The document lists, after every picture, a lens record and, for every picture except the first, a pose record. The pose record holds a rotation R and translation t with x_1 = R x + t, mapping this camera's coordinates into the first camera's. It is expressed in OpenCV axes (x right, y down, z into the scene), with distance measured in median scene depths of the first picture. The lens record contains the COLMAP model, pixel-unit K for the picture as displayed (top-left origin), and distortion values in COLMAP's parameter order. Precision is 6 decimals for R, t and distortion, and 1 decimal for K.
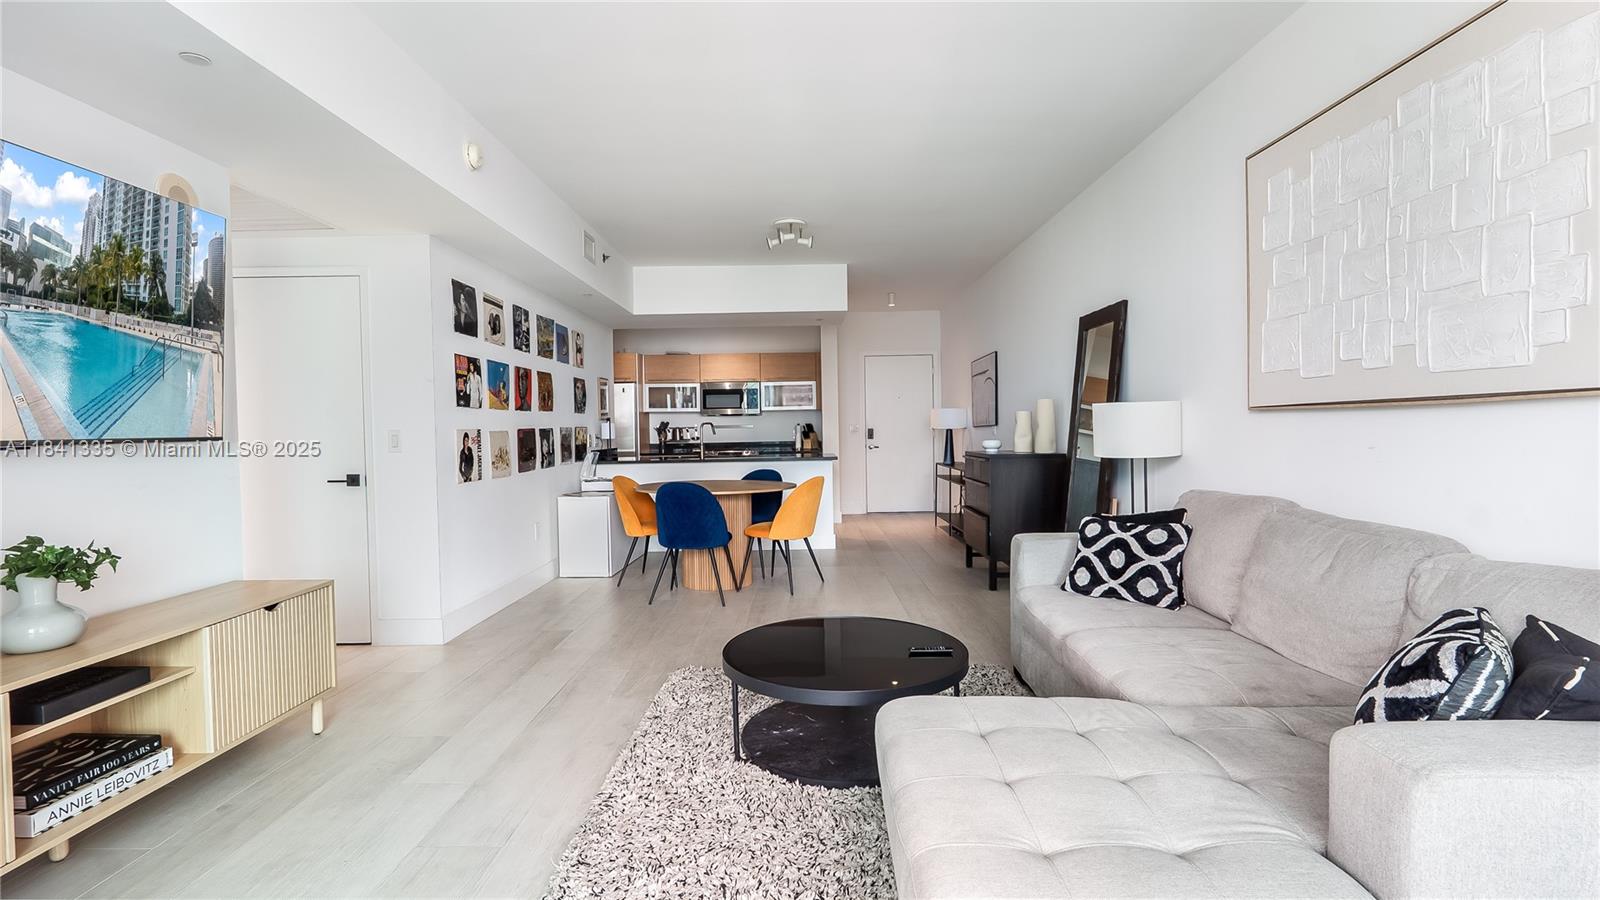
lens RADIAL K [[734.8, 0, 801.4], [0, 734.8, 448.8], [0, 0, 1]] dist [-0.005281, 0.000575]
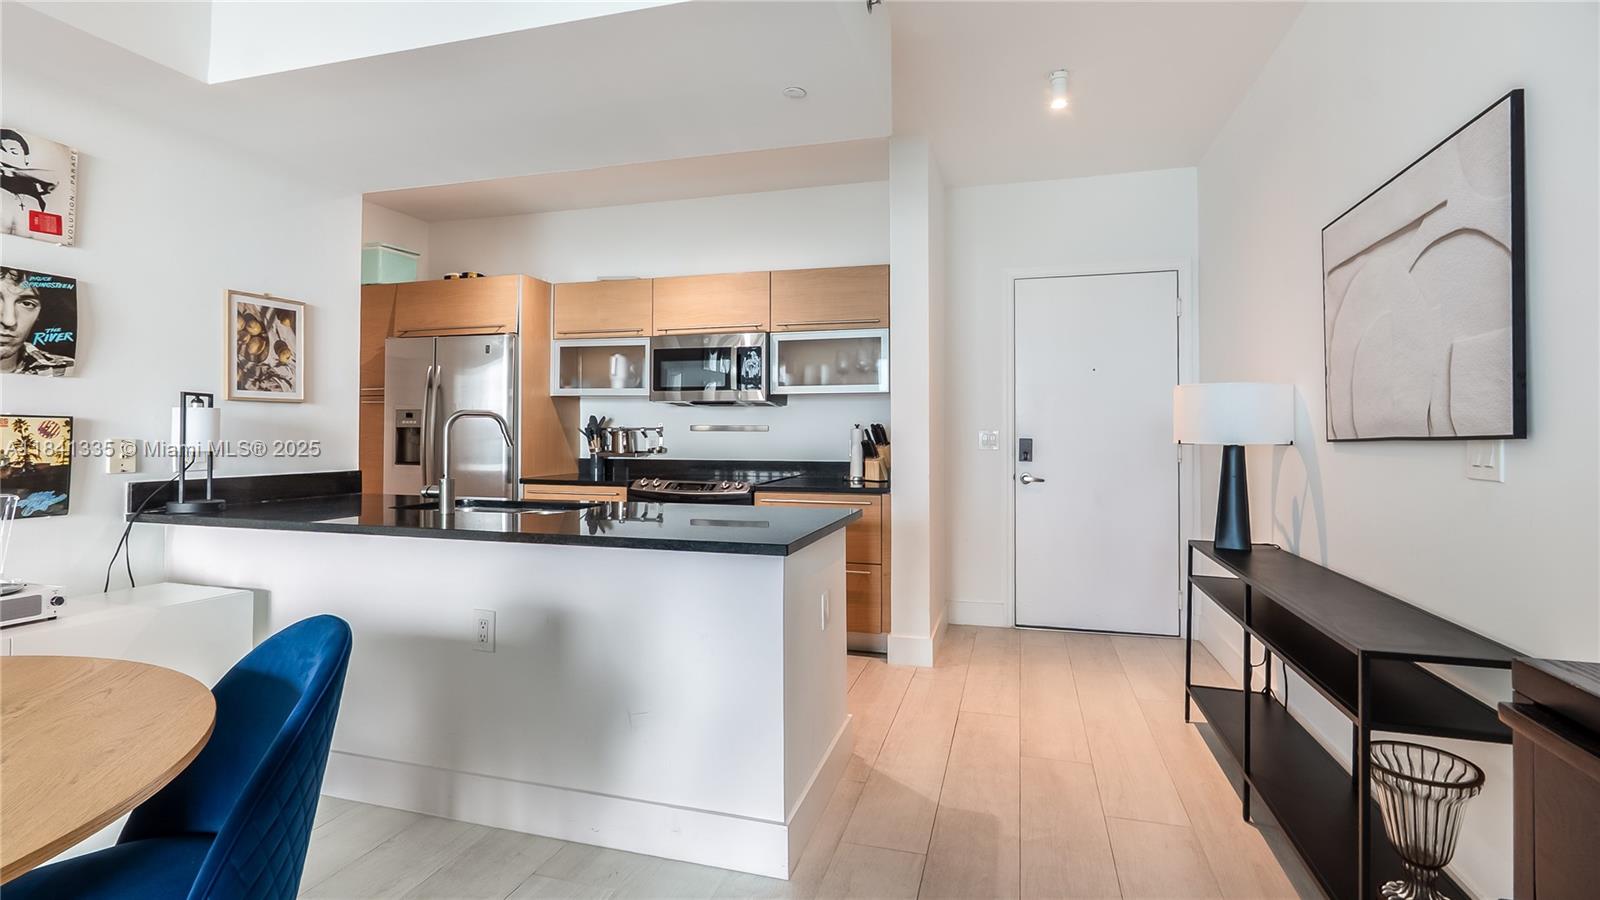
lens RADIAL K [[743.6, 0, 802.9], [0, 743.6, 425.0], [0, 0, 1]] dist [-0.002079, 0.000012]
pose [[0.959613, 0.017744, -0.280764, 0.144134], [-0.028840, 0.998956, -0.035438, -0.024720], [0.279842, 0.042104, 0.959122, 0.830355]]
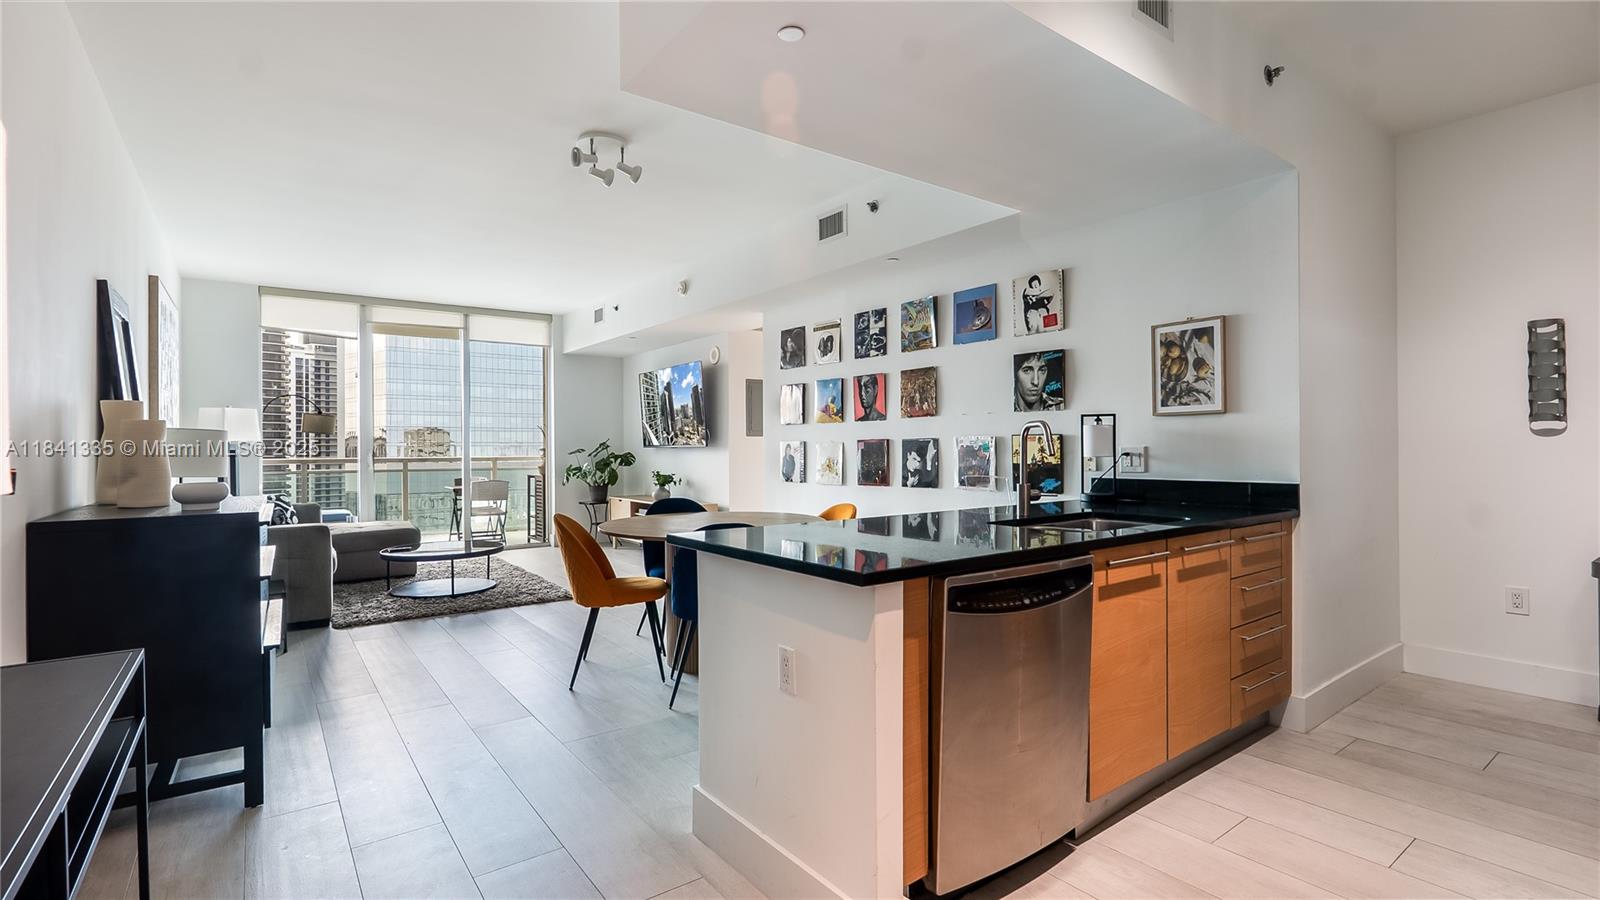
lens RADIAL K [[734.8, 0, 801.4], [0, 734.8, 448.8], [0, 0, 1]] dist [-0.005281, 0.000575]
pose [[-0.799341, 0.024980, -0.600358, 0.219238], [0.004072, 0.999338, 0.036159, -0.042393], [0.600864, 0.026458, -0.798914, 1.444807]]
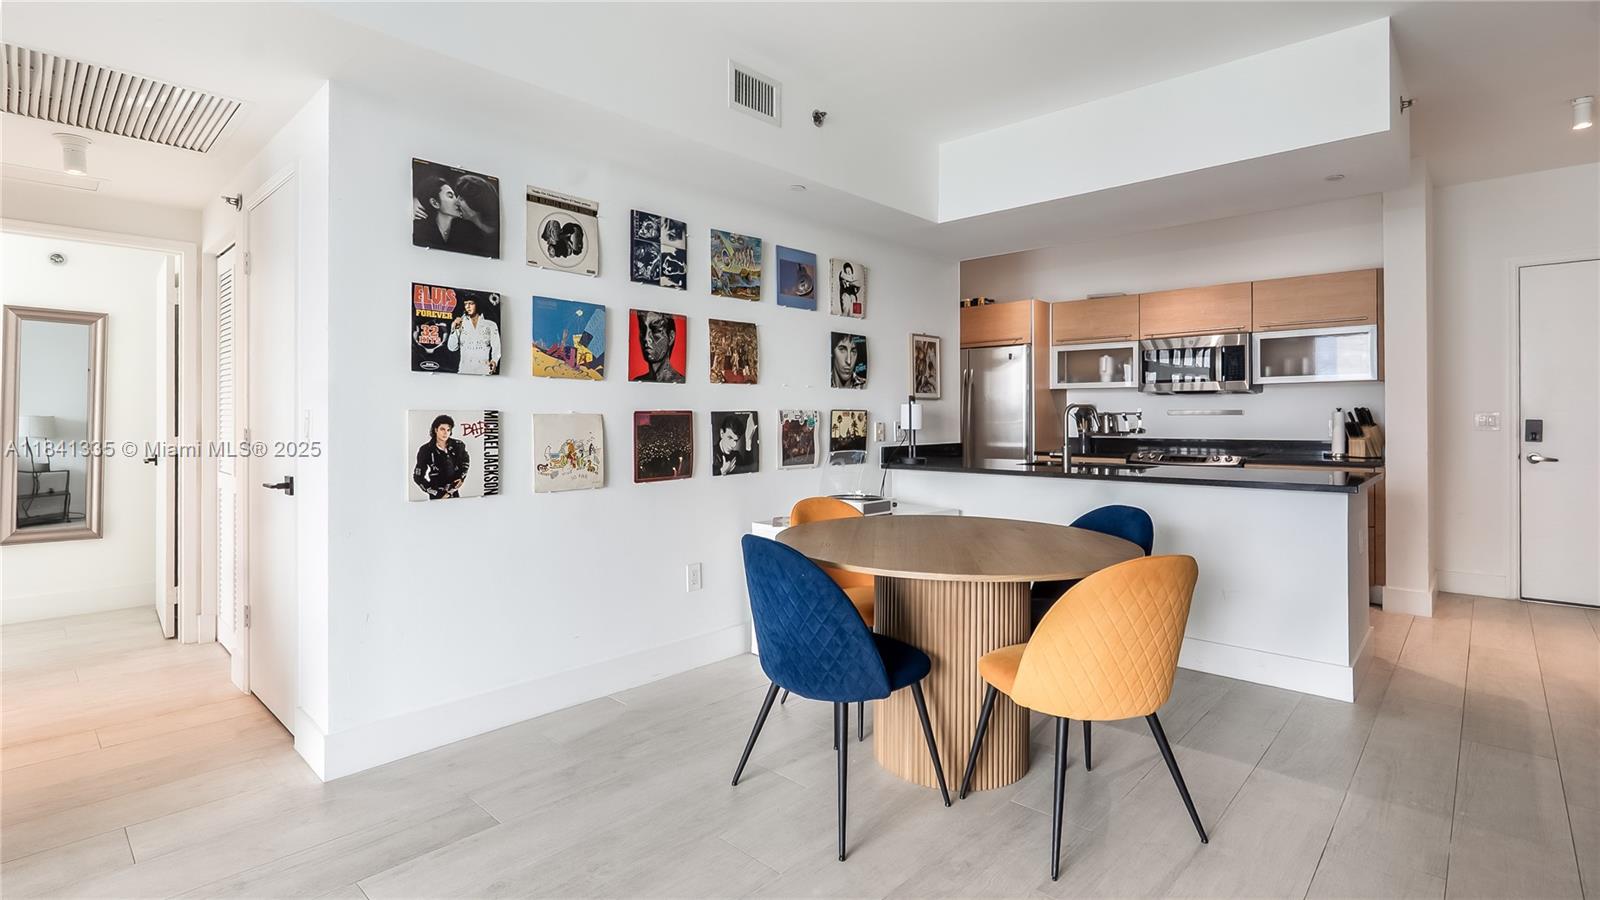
lens RADIAL K [[745.8, 0, 800.1], [0, 745.8, 417.4], [0, 0, 1]] dist [-0.005080, 0.000292]
pose [[0.732143, 0.015223, -0.680981, 0.117039], [-0.029800, 0.999509, -0.009695, -0.016370], [0.680499, 0.027391, 0.732237, 0.528244]]
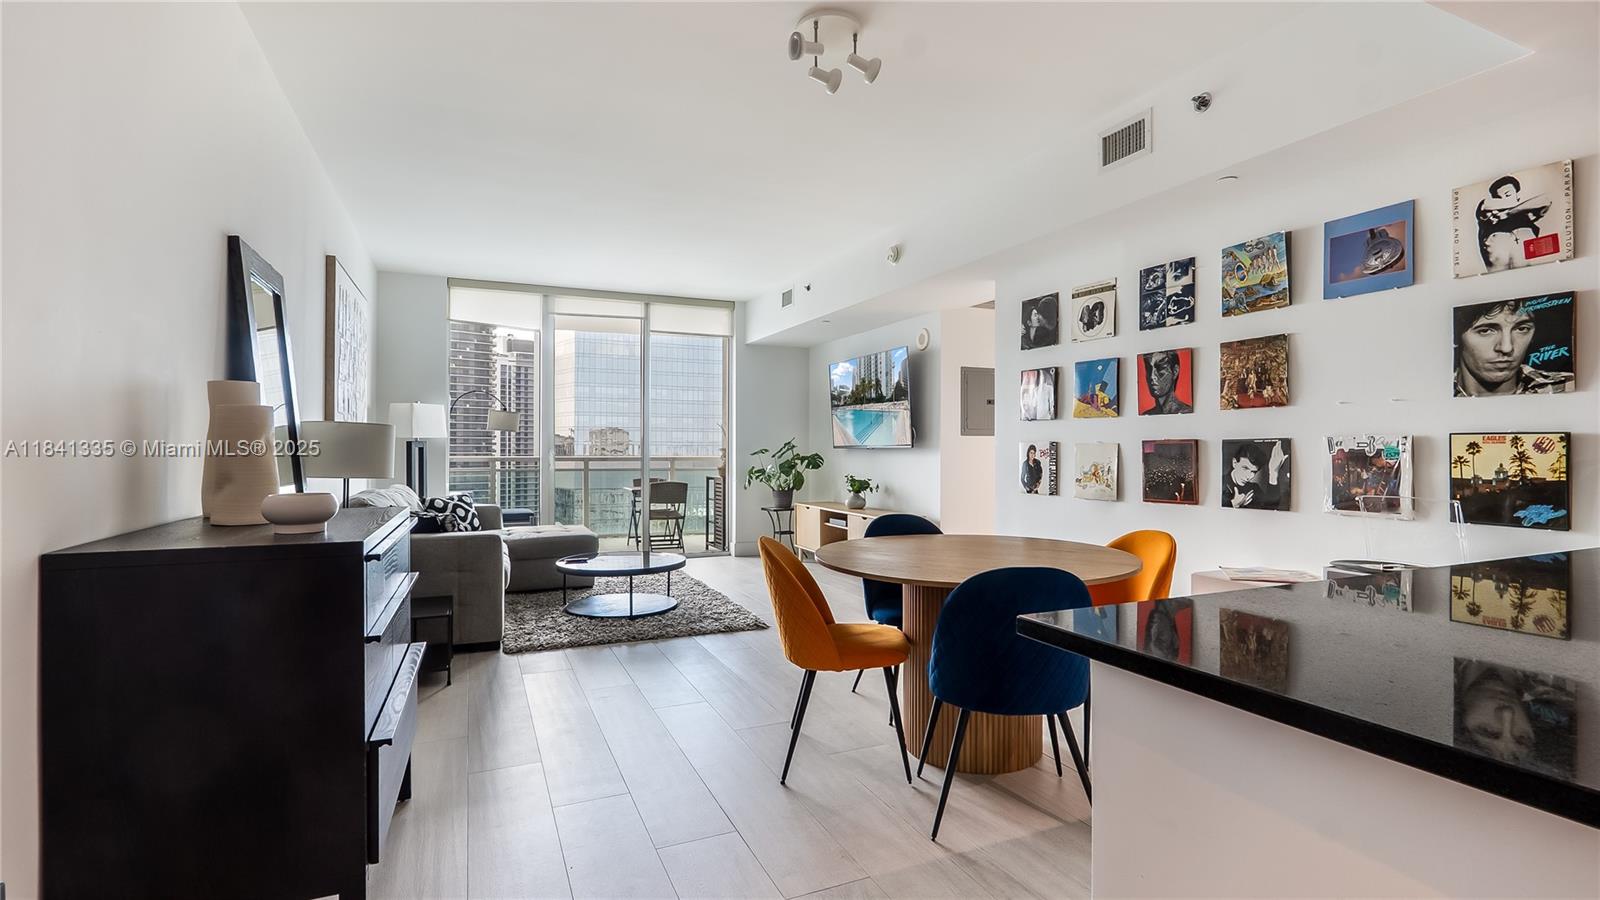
lens RADIAL K [[741.0, 0, 801.0], [0, 741.0, 446.6], [0, 0, 1]] dist [-0.002468, 0.000065]
pose [[-0.910528, 0.015439, -0.413158, 0.184410], [0.002920, 0.999518, 0.030913, -0.036909], [0.413436, 0.026941, -0.910134, 1.265802]]
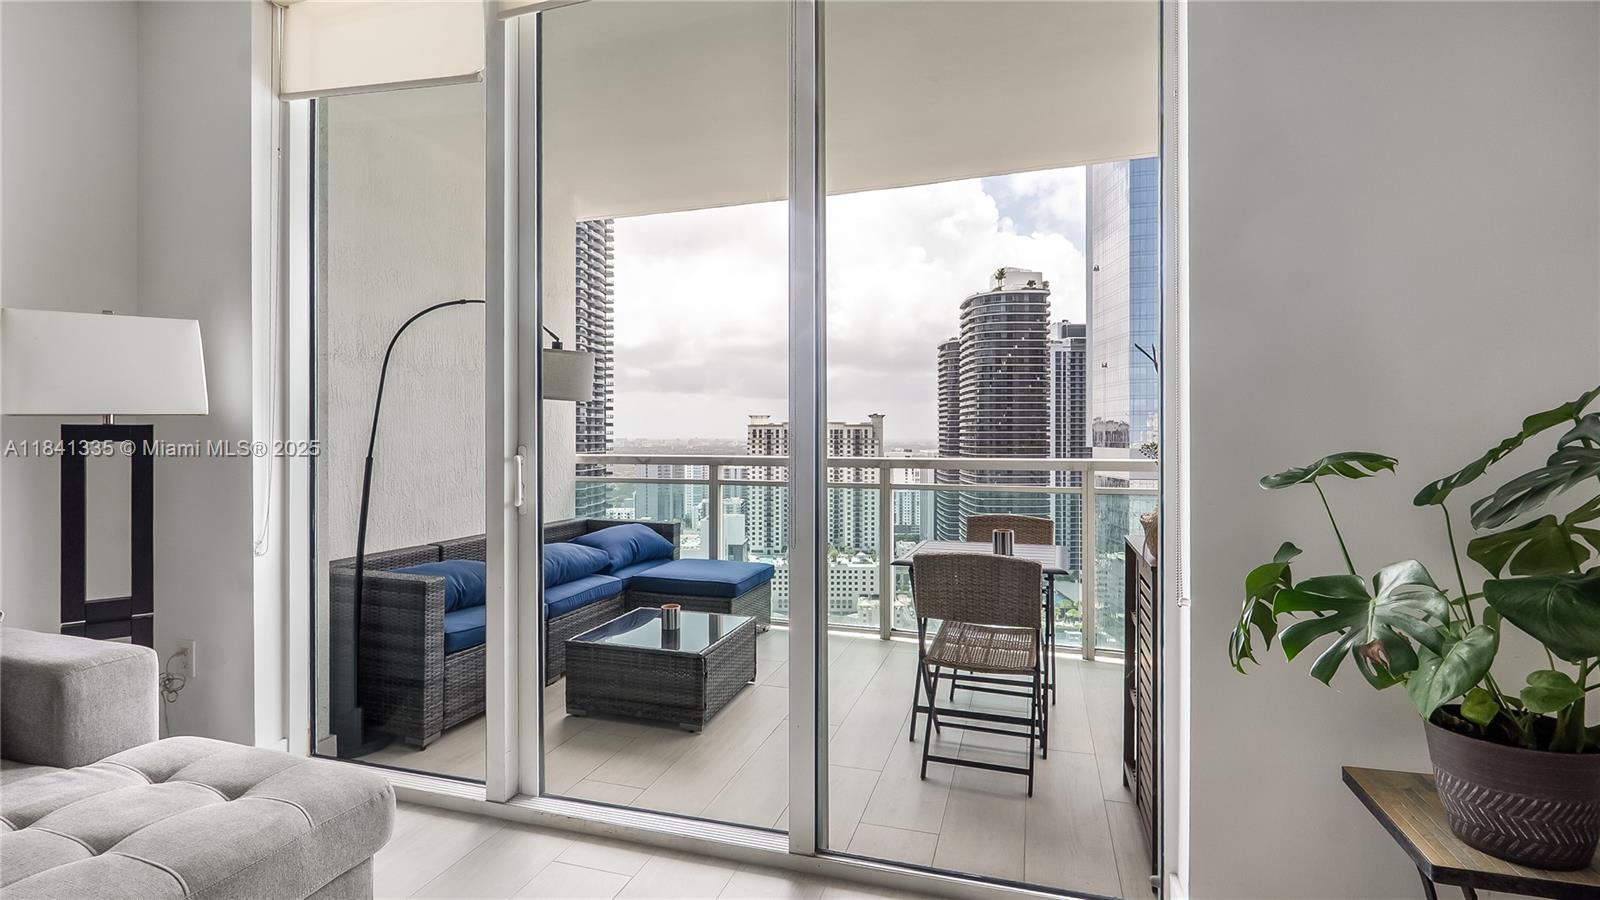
lens RADIAL K [[744.5, 0, 802.2], [0, 744.5, 436.9], [0, 0, 1]] dist [-0.003778, -0.000011]
pose [[-0.957107, 0.018599, 0.289136, -0.177175], [0.026819, 0.999340, 0.024493, -0.008355], [-0.288490, 0.031197, -0.956975, 0.369233]]
